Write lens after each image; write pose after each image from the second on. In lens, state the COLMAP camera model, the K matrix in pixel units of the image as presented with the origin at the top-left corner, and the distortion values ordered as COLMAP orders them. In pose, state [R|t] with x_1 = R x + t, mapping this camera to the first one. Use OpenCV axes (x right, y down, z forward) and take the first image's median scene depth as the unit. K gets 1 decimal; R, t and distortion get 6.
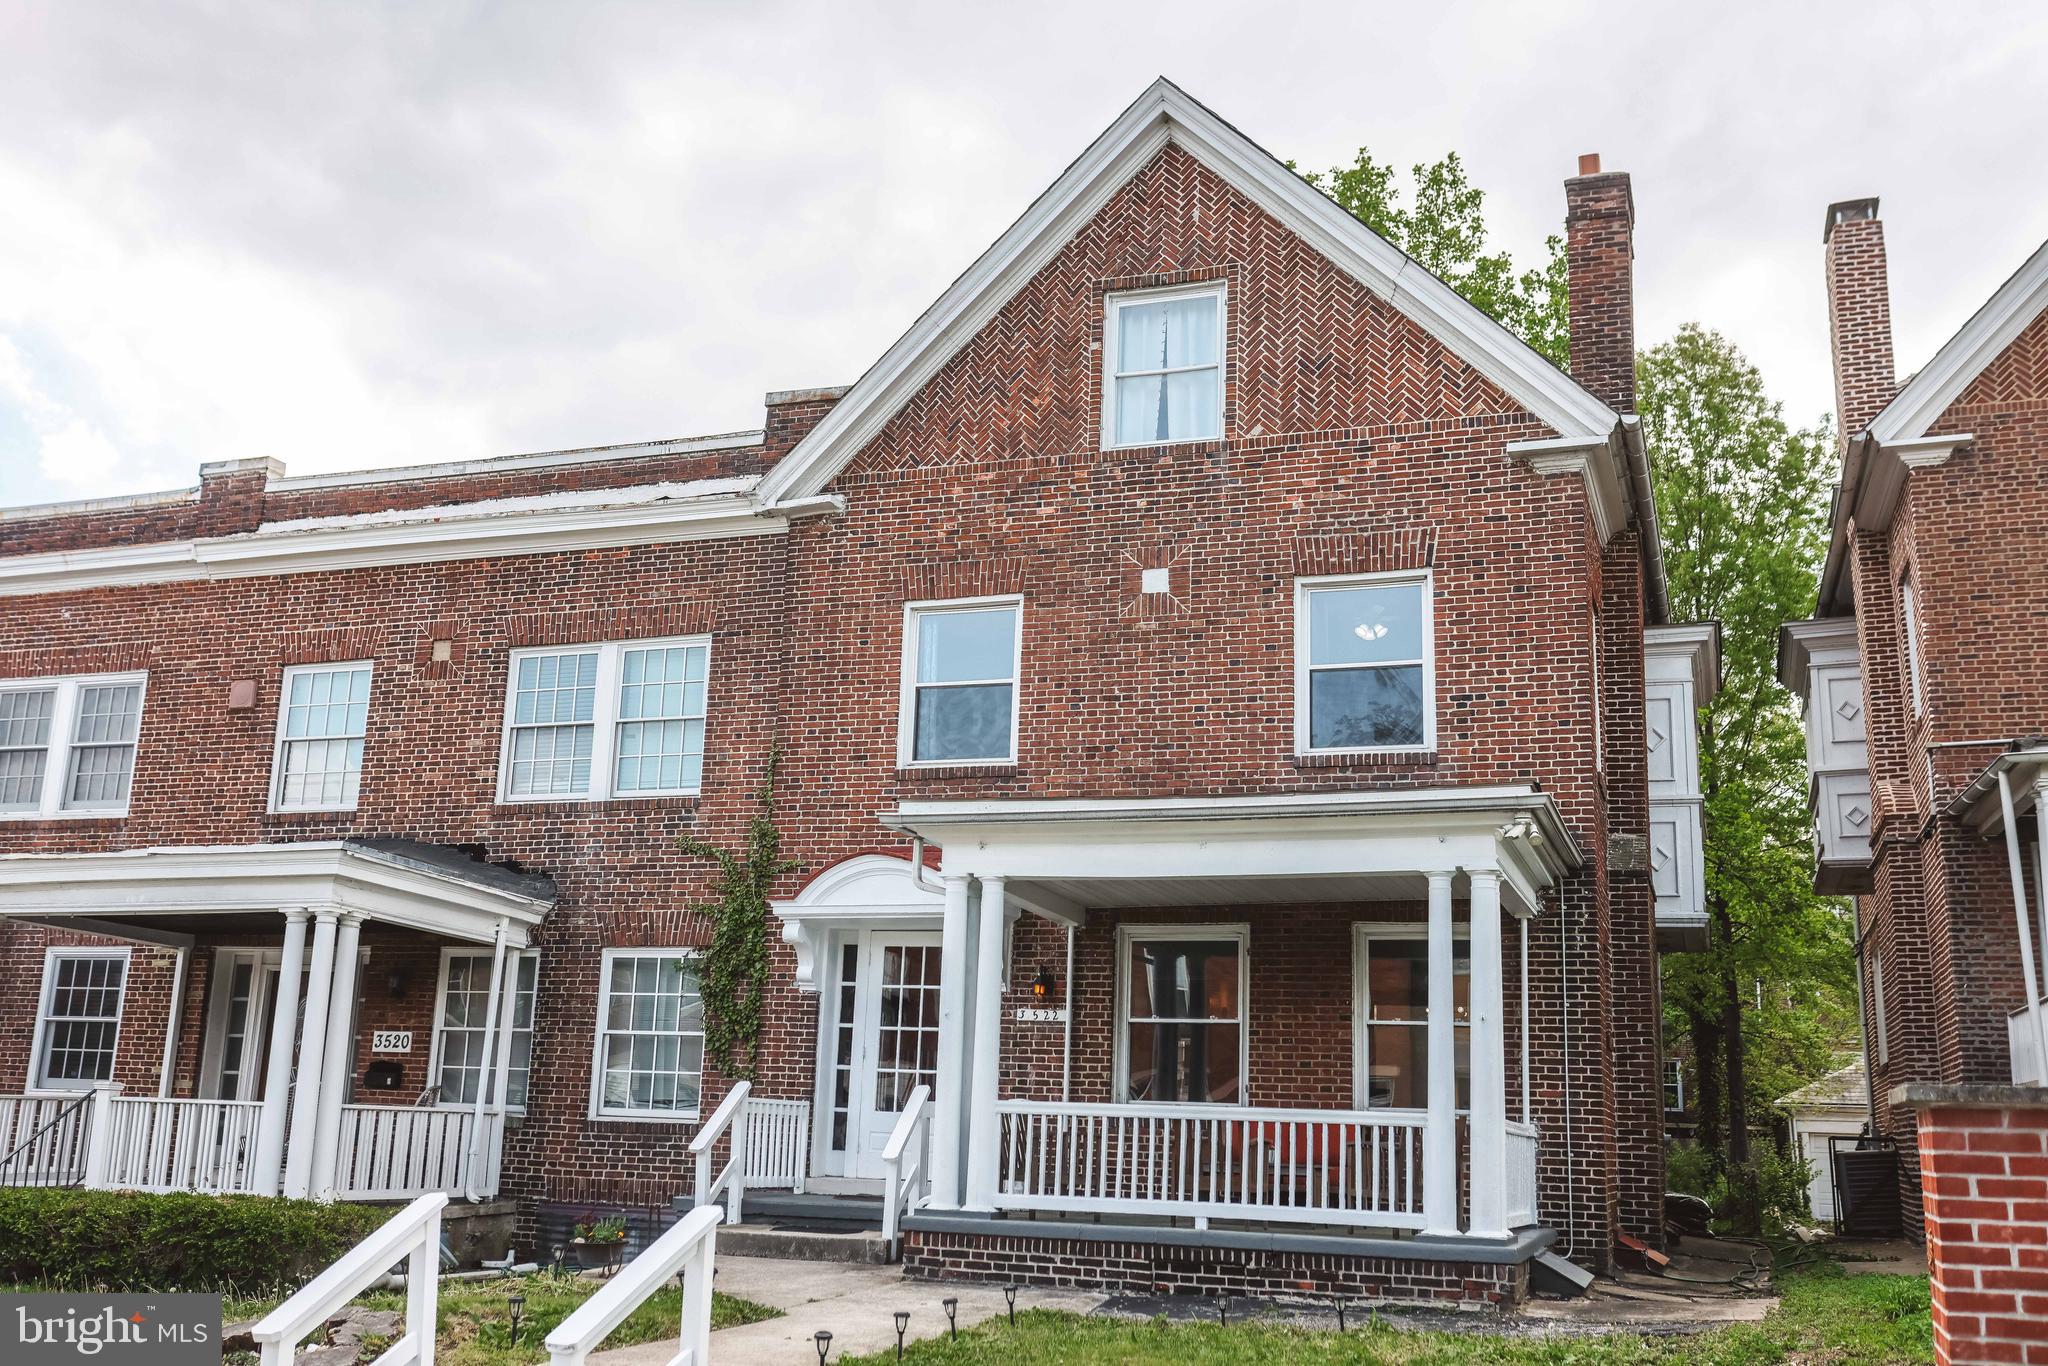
lens RADIAL K [[1929.1, 0, 1024.0], [0, 1929.1, 683.0], [0, 0, 1]] dist [-0.003260, -0.003093]
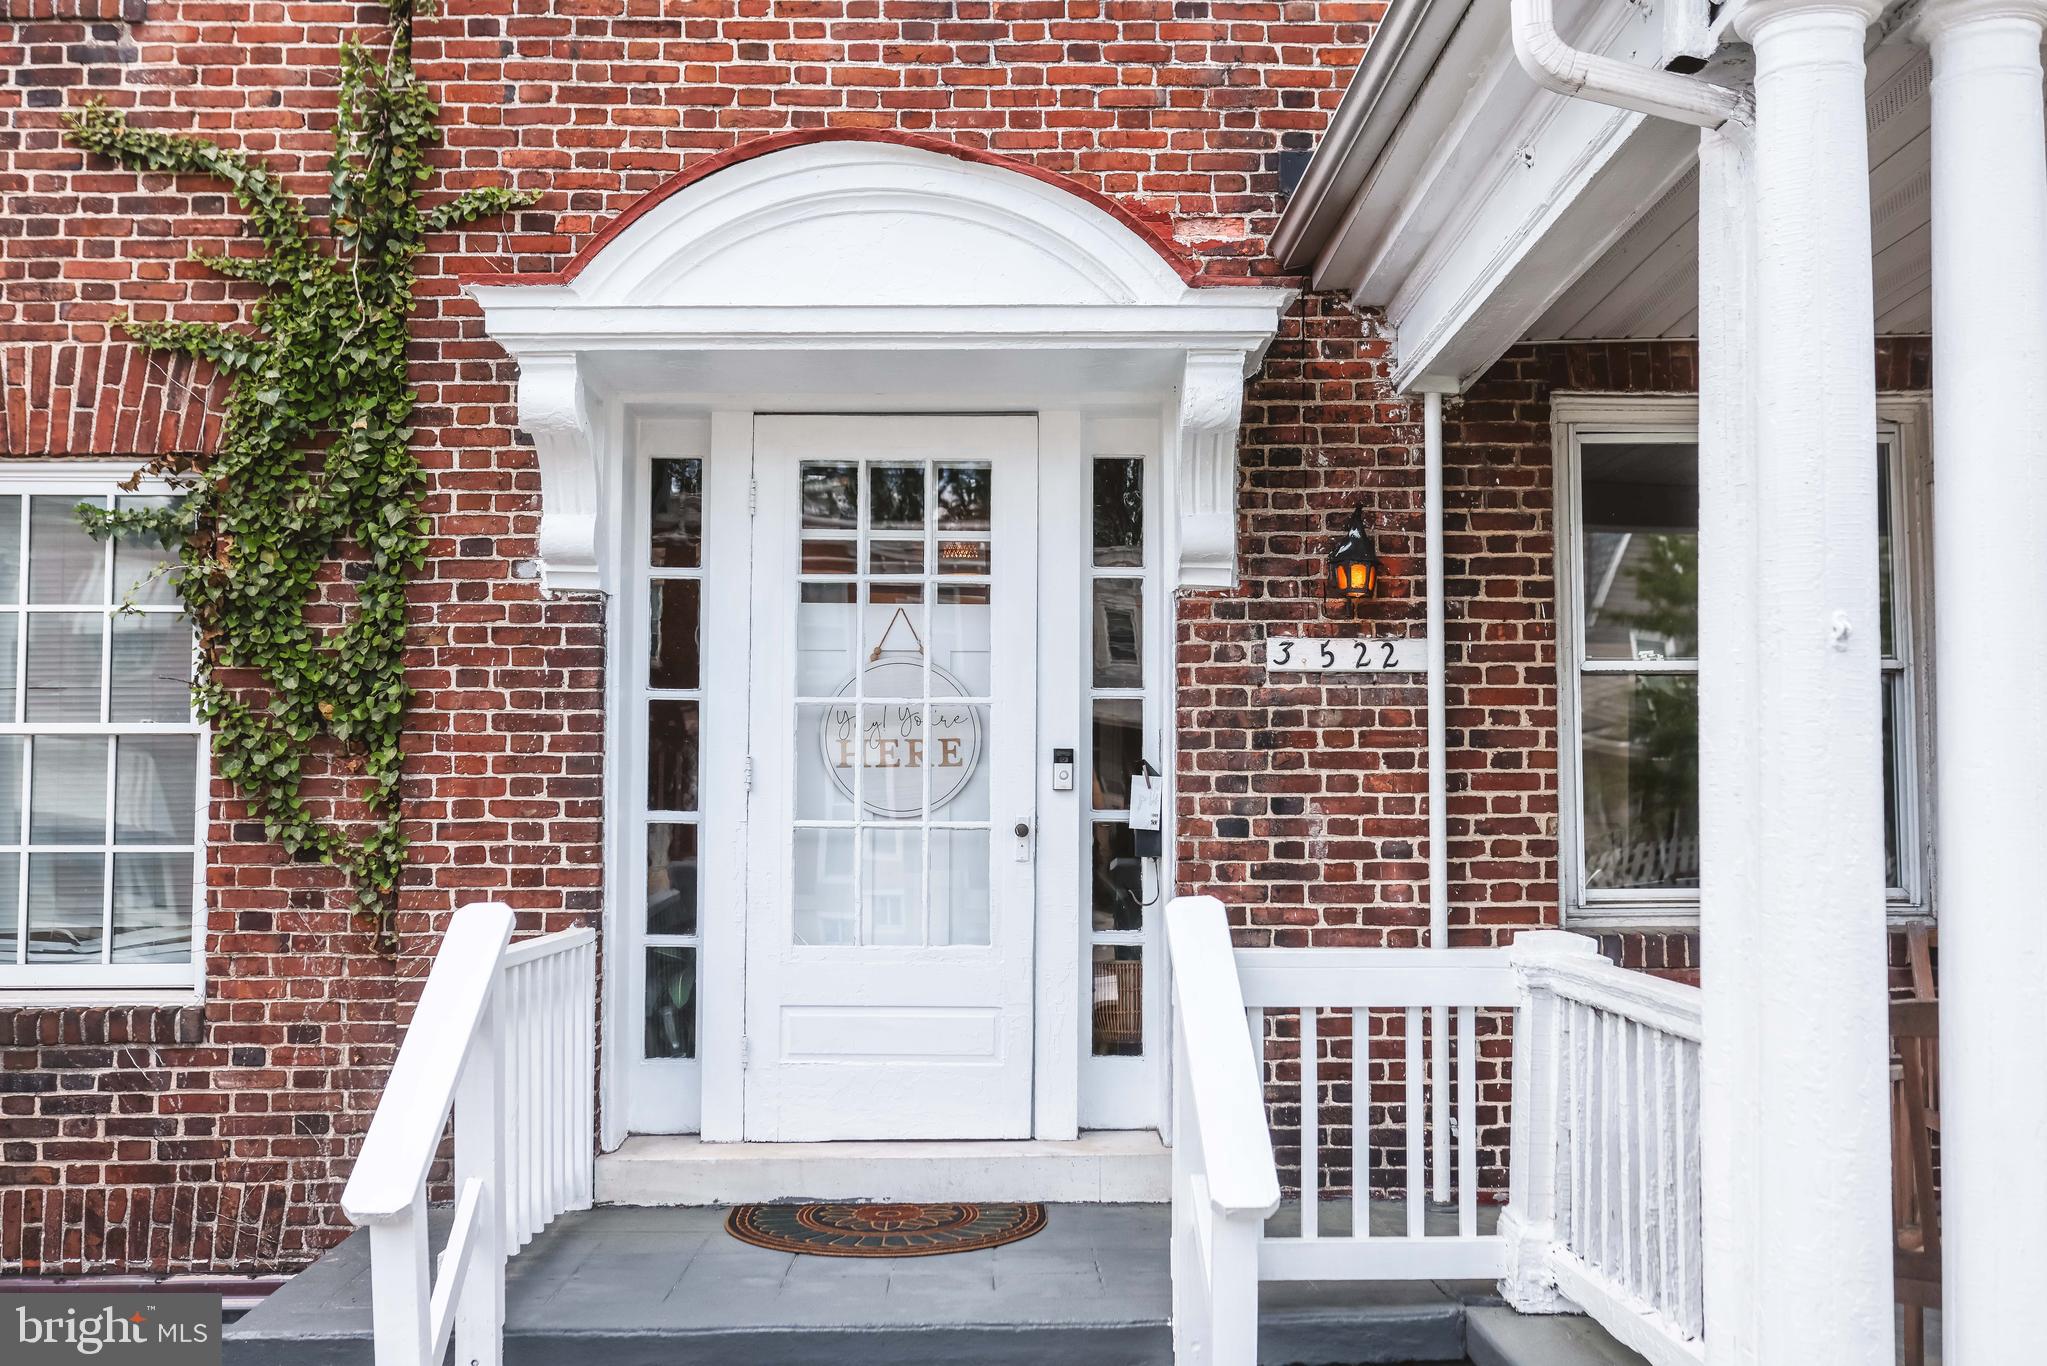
lens RADIAL K [[2051.6, 0, 1028.2], [0, 2051.6, 704.1], [0, 0, 1]] dist [-0.005550, 0.013488]
pose [[0.931713, -0.015241, 0.362875, -0.165264], [-0.047584, 0.985385, 0.163562, 0.118280], [-0.360064, -0.169660, 0.917371, 0.653792]]
